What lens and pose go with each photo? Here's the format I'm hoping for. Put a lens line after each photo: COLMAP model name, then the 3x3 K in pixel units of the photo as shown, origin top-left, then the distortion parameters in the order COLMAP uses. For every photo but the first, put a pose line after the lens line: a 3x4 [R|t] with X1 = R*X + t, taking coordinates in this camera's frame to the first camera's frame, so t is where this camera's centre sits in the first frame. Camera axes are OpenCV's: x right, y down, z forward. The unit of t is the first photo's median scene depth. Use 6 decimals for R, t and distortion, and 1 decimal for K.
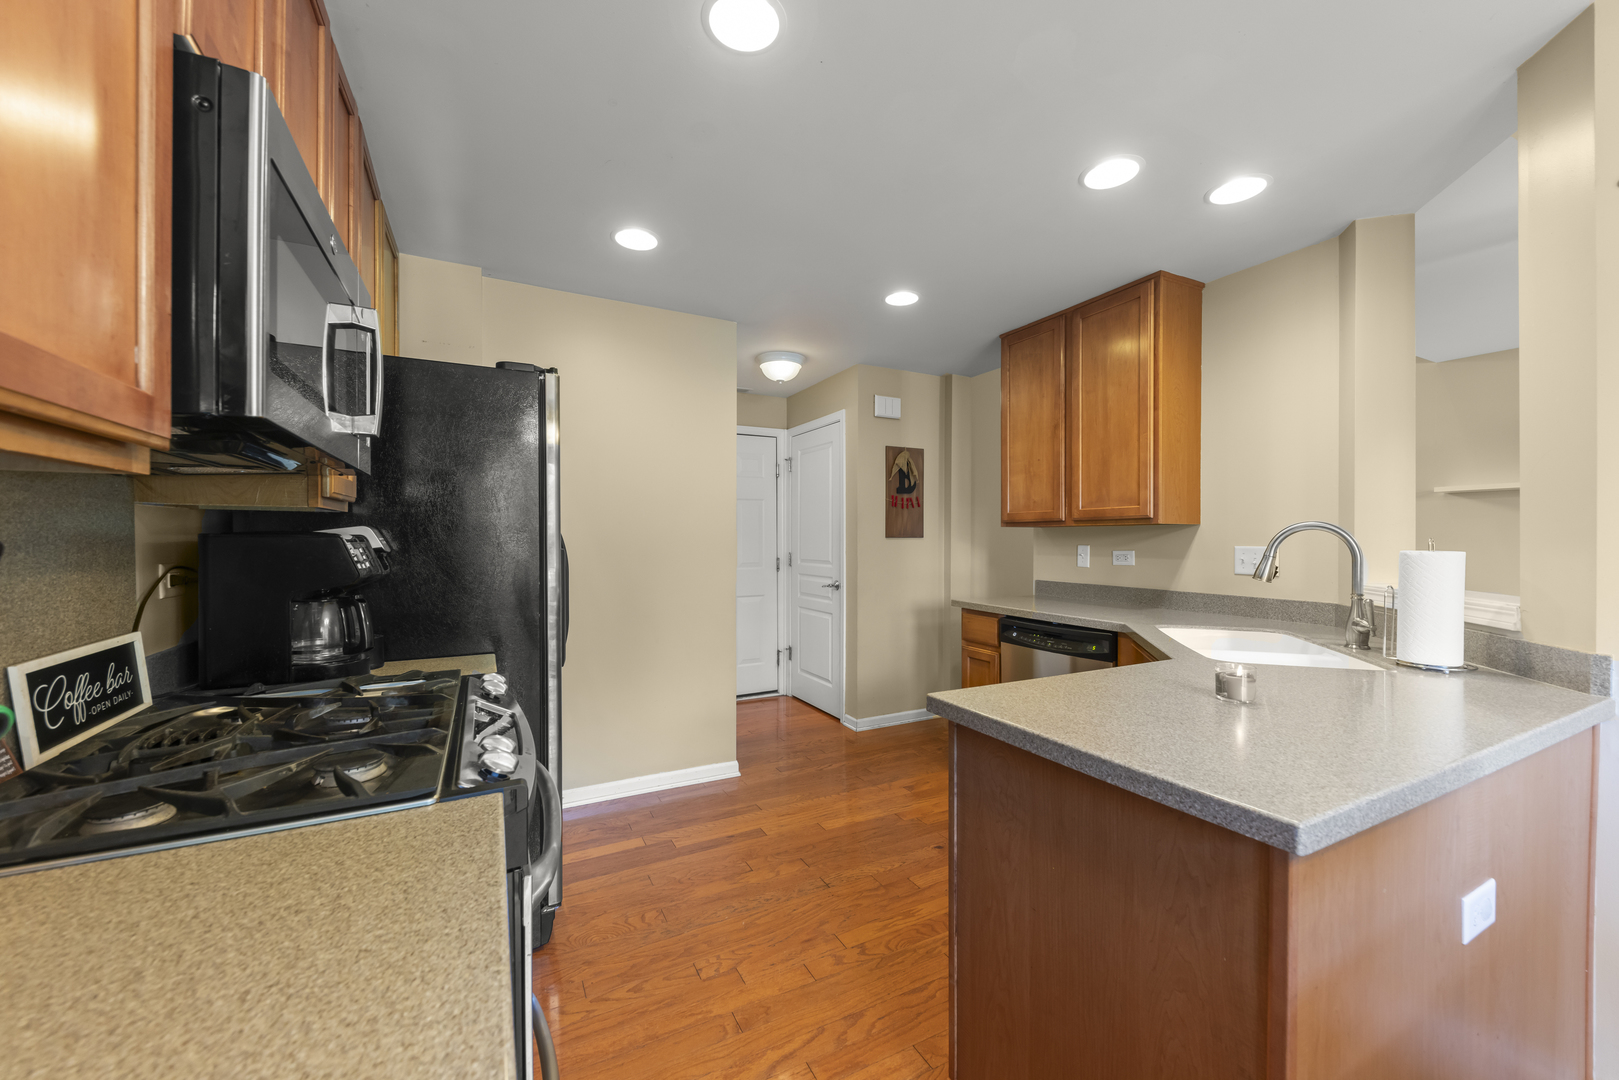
lens RADIAL K [[628.5, 0, 810.6], [0, 628.5, 539.2], [0, 0, 1]] dist [0.008075, -0.004134]
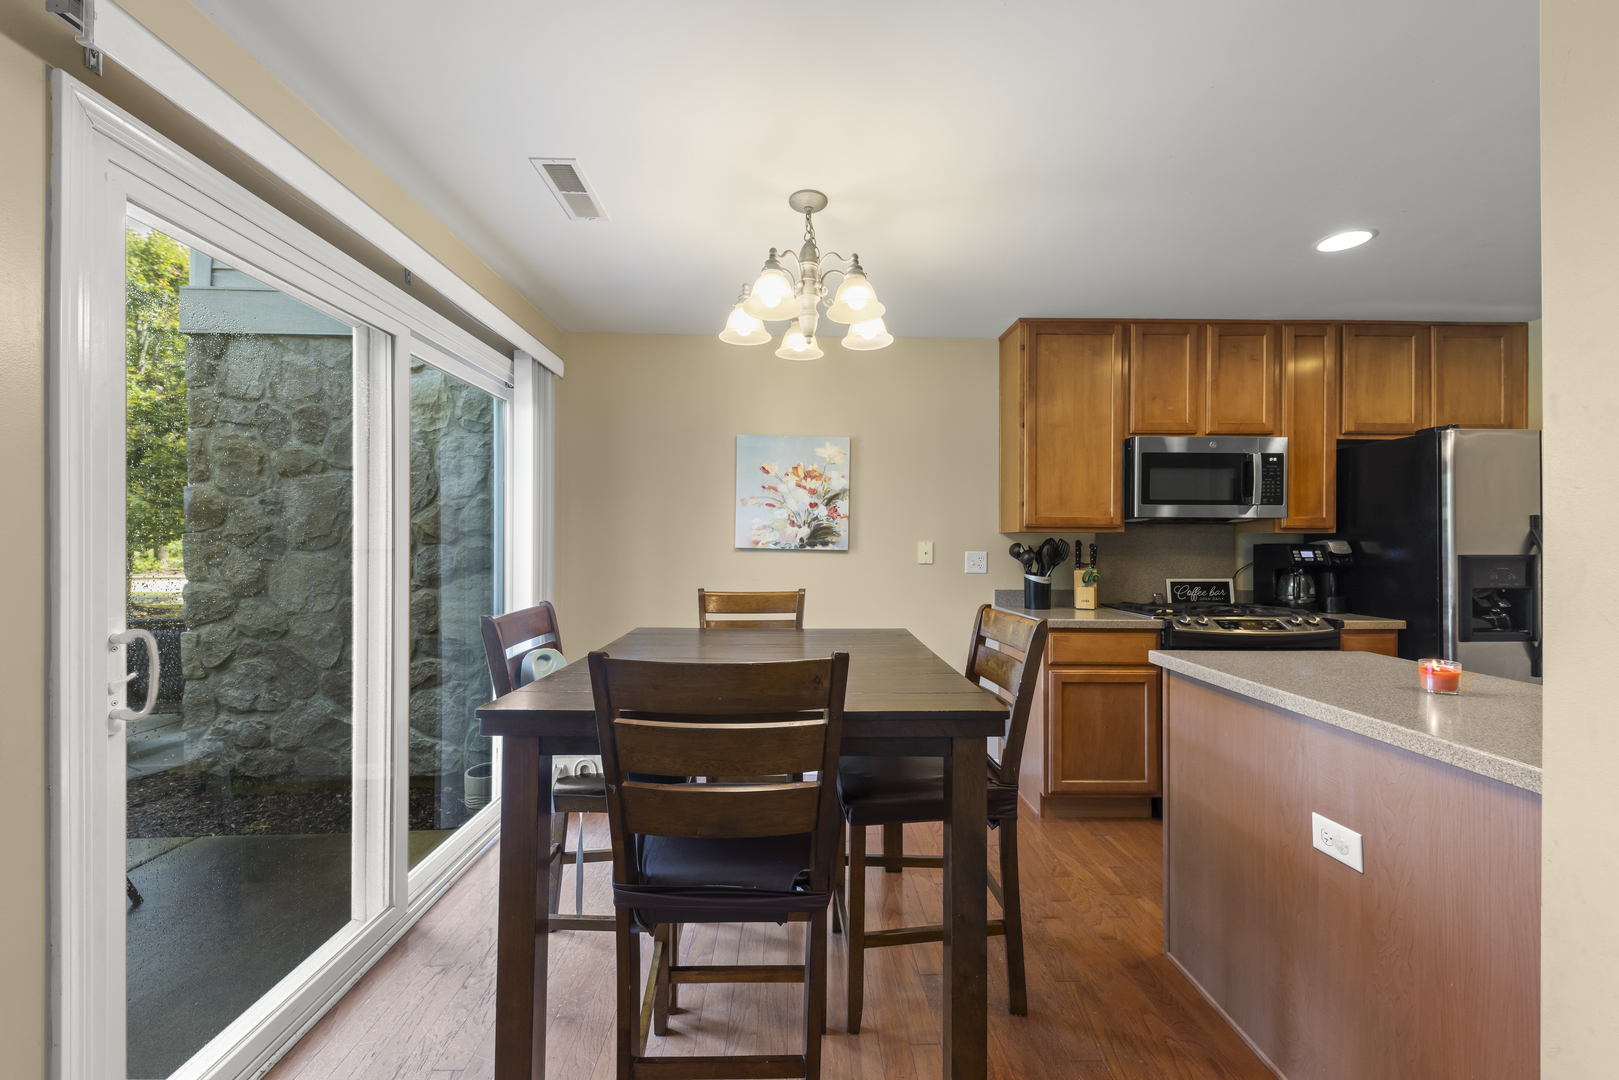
lens RADIAL K [[628.5, 0, 811.6], [0, 628.5, 540.0], [0, 0, 1]] dist [0.008075, -0.004134]
pose [[-0.444763, -0.002570, -0.895644, 1.001236], [-0.004690, 0.999989, -0.000540, -0.007418], [0.895636, 0.003960, -0.444770, 0.246129]]
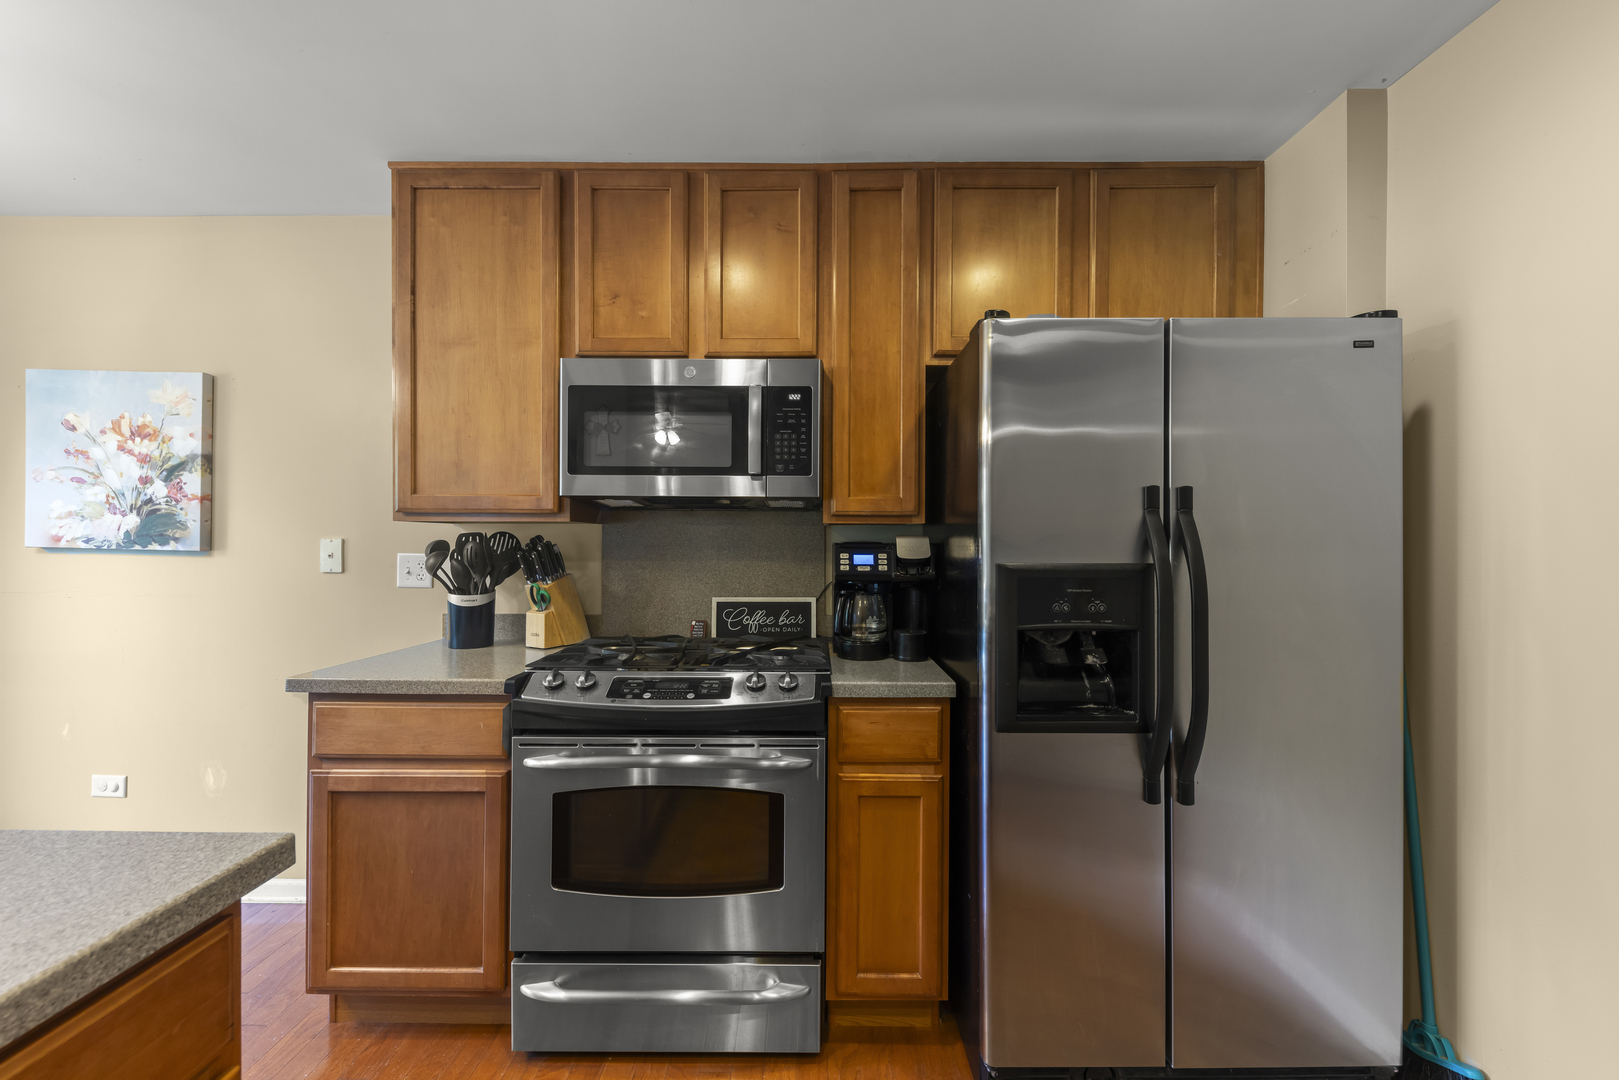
lens RADIAL K [[628.5, 0, 804.1], [0, 628.5, 541.7], [0, 0, 1]] dist [0.008075, -0.004134]
pose [[-0.470998, -0.002300, -0.882131, 0.223921], [-0.006694, 0.999977, 0.000967, -0.005740], [0.882109, 0.006361, -0.471002, 0.783620]]
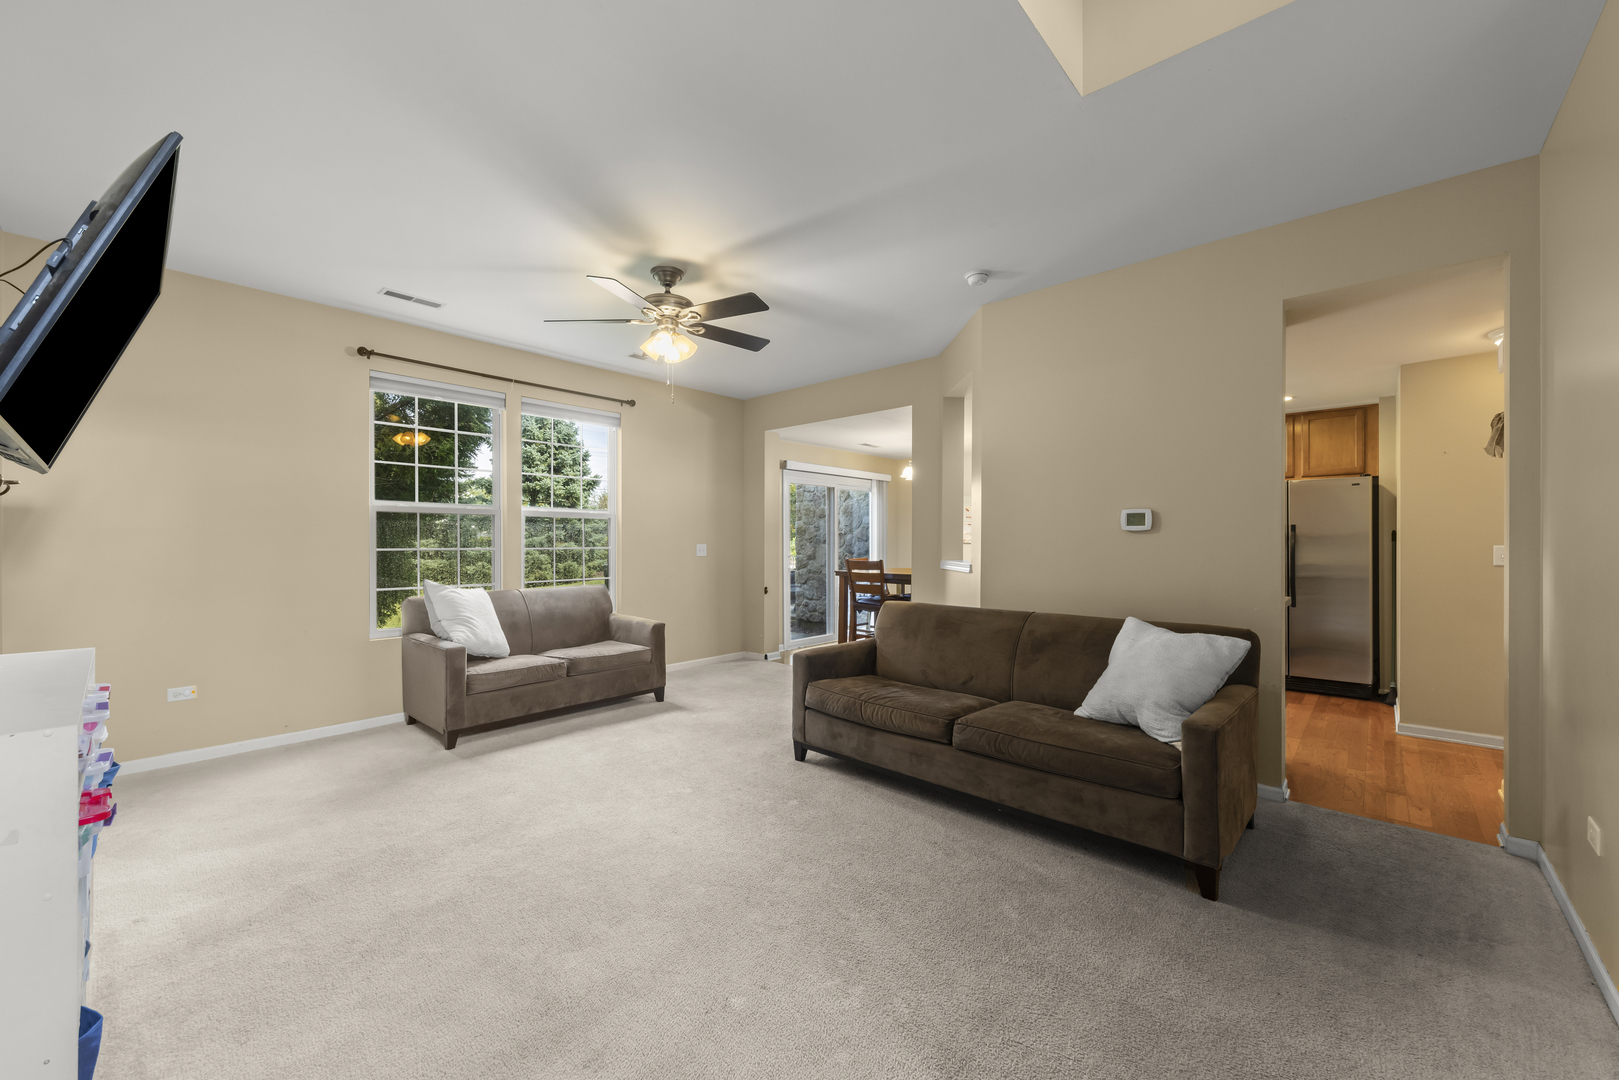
lens RADIAL K [[628.5, 0, 814.3], [0, 628.5, 540.8], [0, 0, 1]] dist [0.008075, -0.004134]
pose [[-0.937563, -0.000155, -0.347816, 1.603866], [-0.000444, 1.000000, 0.000751, -0.001796], [0.347816, 0.000858, -0.937562, 2.043129]]
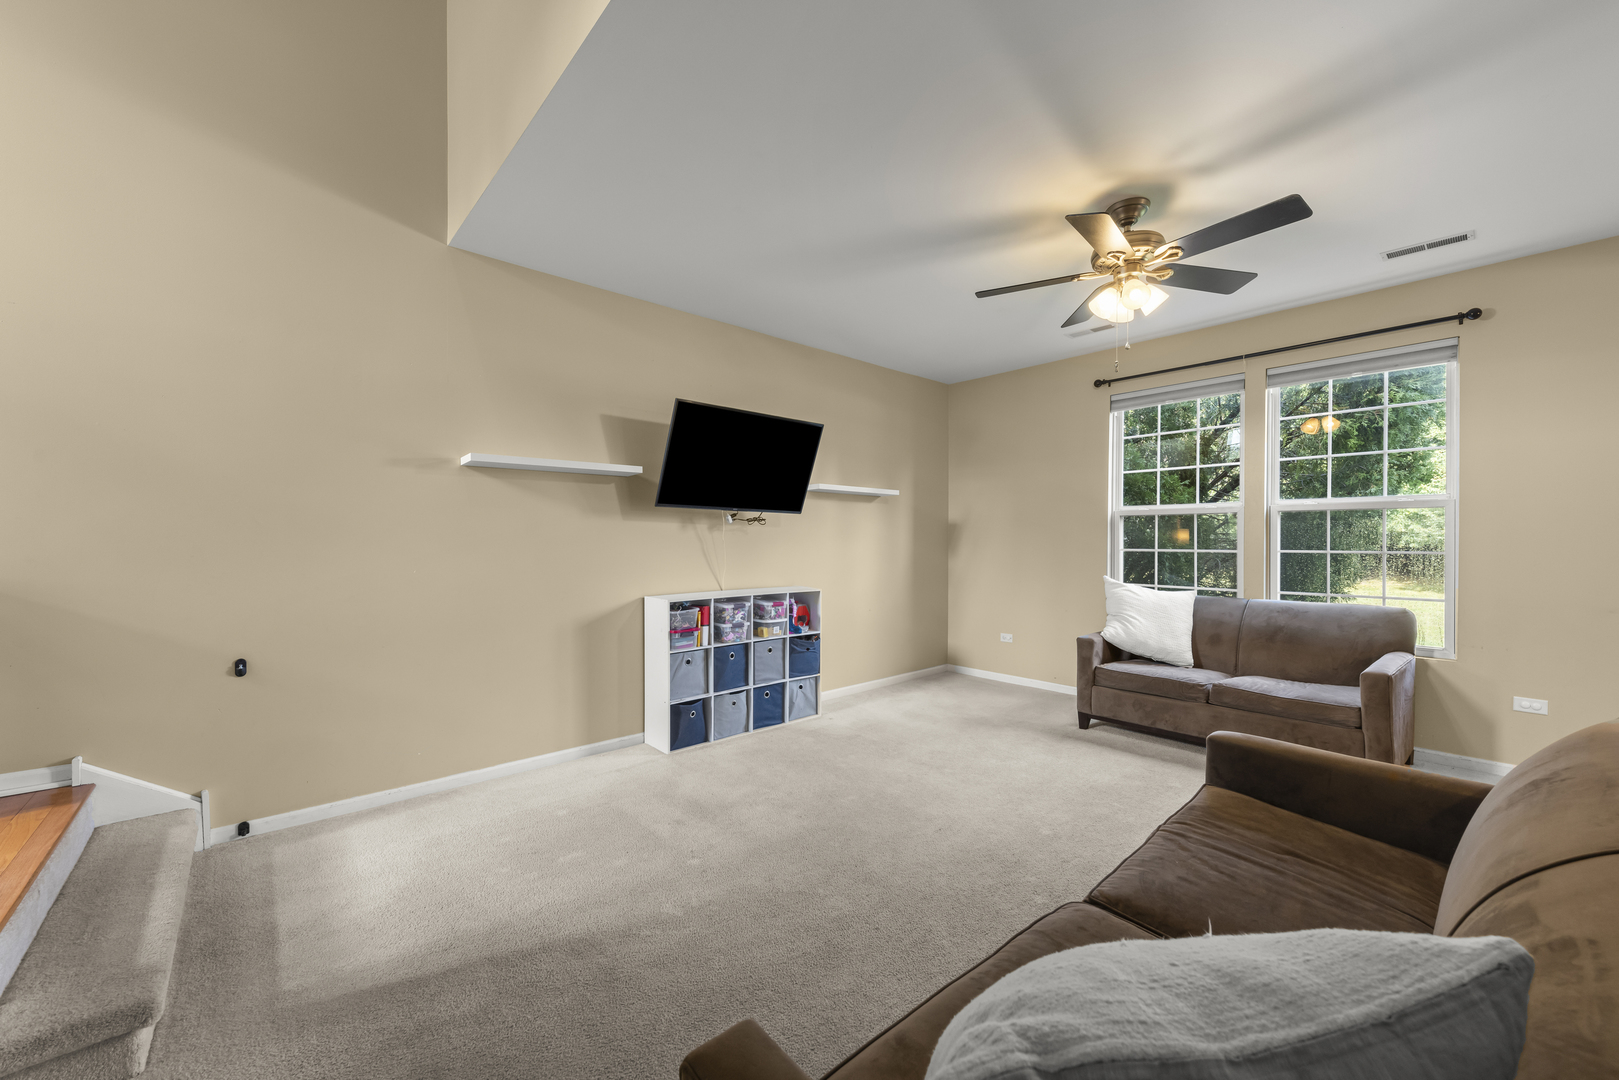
lens RADIAL K [[628.5, 0, 814.1], [0, 628.5, 545.2], [0, 0, 1]] dist [0.008075, -0.004134]
pose [[-0.233240, -0.006461, 0.972398, 0.603275], [0.000385, 0.999977, 0.006737, -0.002789], [-0.972419, 0.001945, -0.233232, 1.505337]]
